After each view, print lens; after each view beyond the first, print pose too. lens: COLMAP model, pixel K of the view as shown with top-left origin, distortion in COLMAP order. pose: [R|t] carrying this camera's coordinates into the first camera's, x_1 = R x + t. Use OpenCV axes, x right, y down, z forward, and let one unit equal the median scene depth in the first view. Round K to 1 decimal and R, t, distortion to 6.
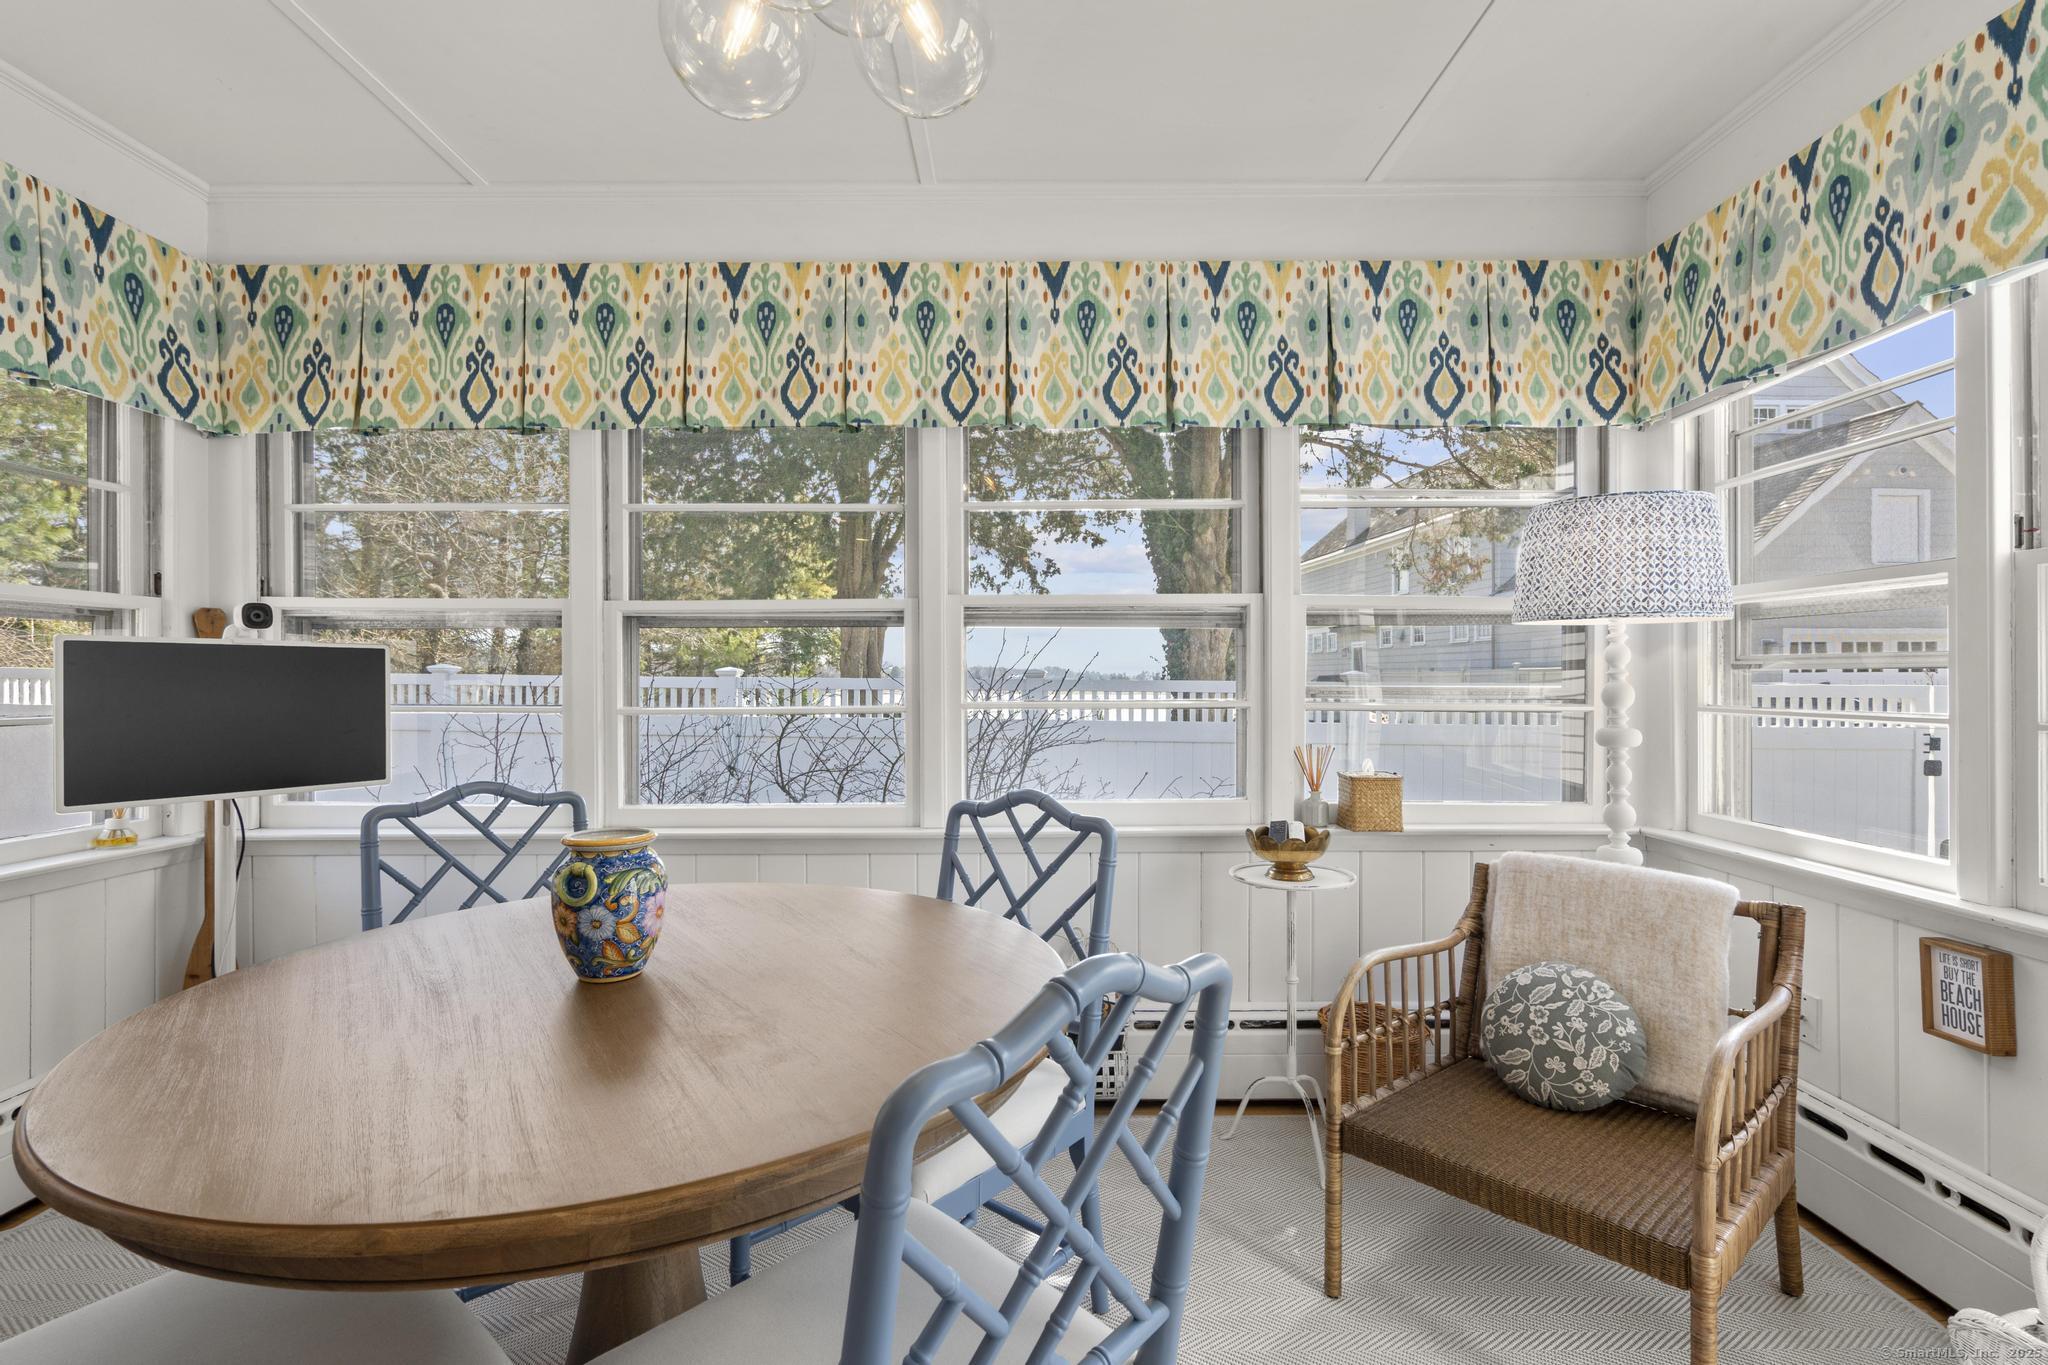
lens RADIAL K [[947.3, 0, 1023.2], [0, 947.3, 677.3], [0, 0, 1]] dist [-0.001479, 0.001431]
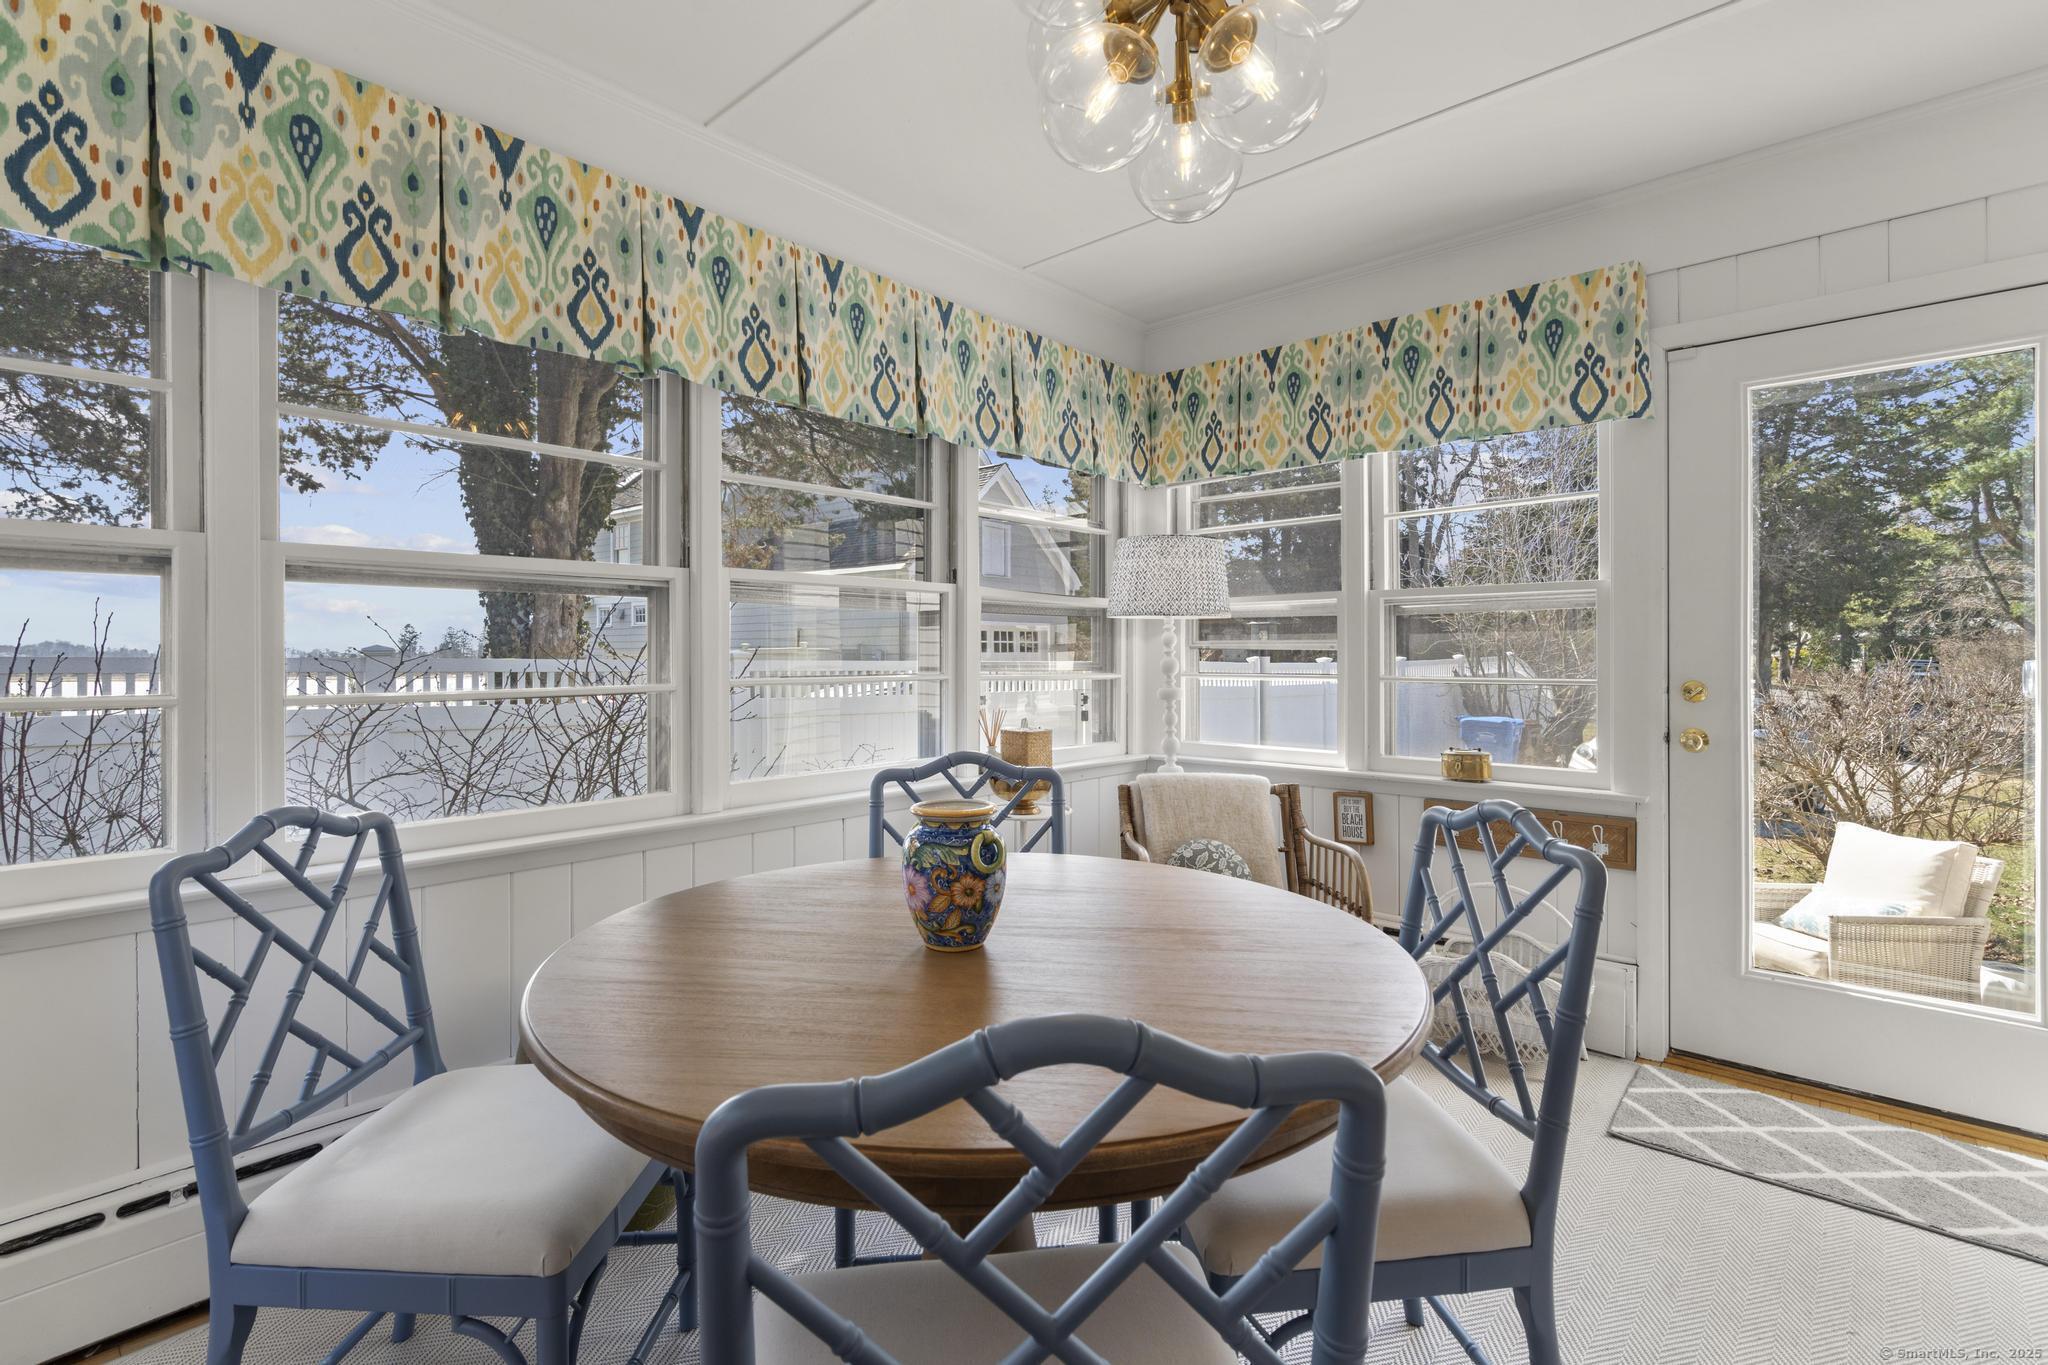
lens RADIAL K [[948.7, 0, 1024.8], [0, 948.7, 654.1], [0, 0, 1]] dist [-0.002242, 0.001332]
pose [[0.668325, 0.001526, 0.743868, -0.609600], [0.001073, 0.999995, -0.003014, 0.004037], [-0.743869, 0.002813, 0.668320, 0.141779]]
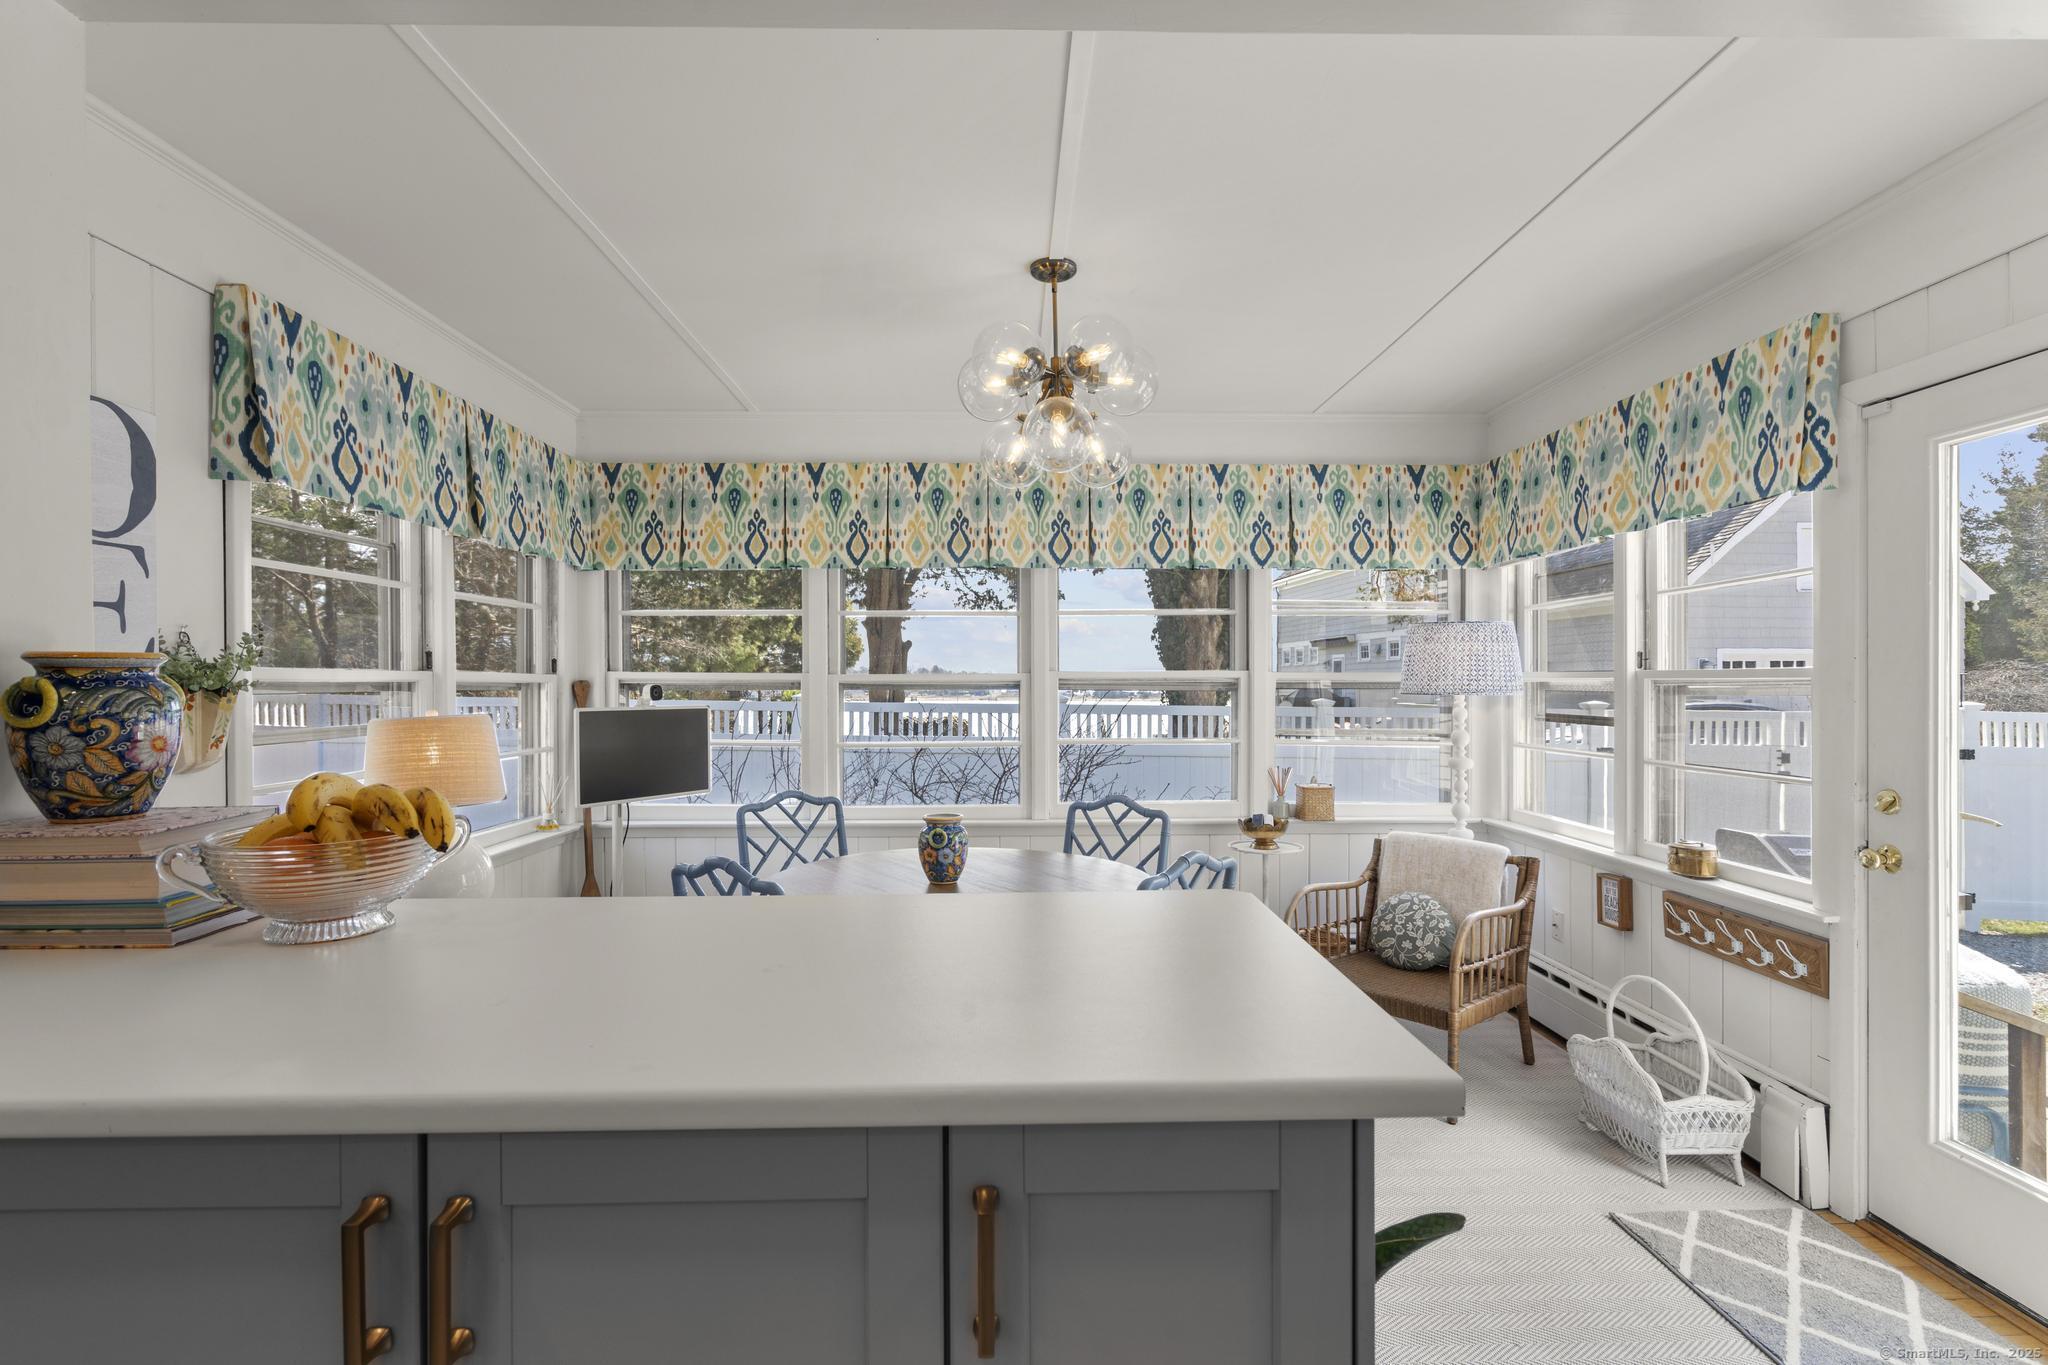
lens RADIAL K [[962.7, 0, 1027.7], [0, 962.7, 686.6], [0, 0, 1]] dist [-0.002832, 0.000392]
pose [[0.999735, 0.001207, 0.022988, -0.158408], [-0.001304, 0.999990, 0.004214, -0.071500], [-0.022982, -0.004243, 0.999727, -0.620887]]
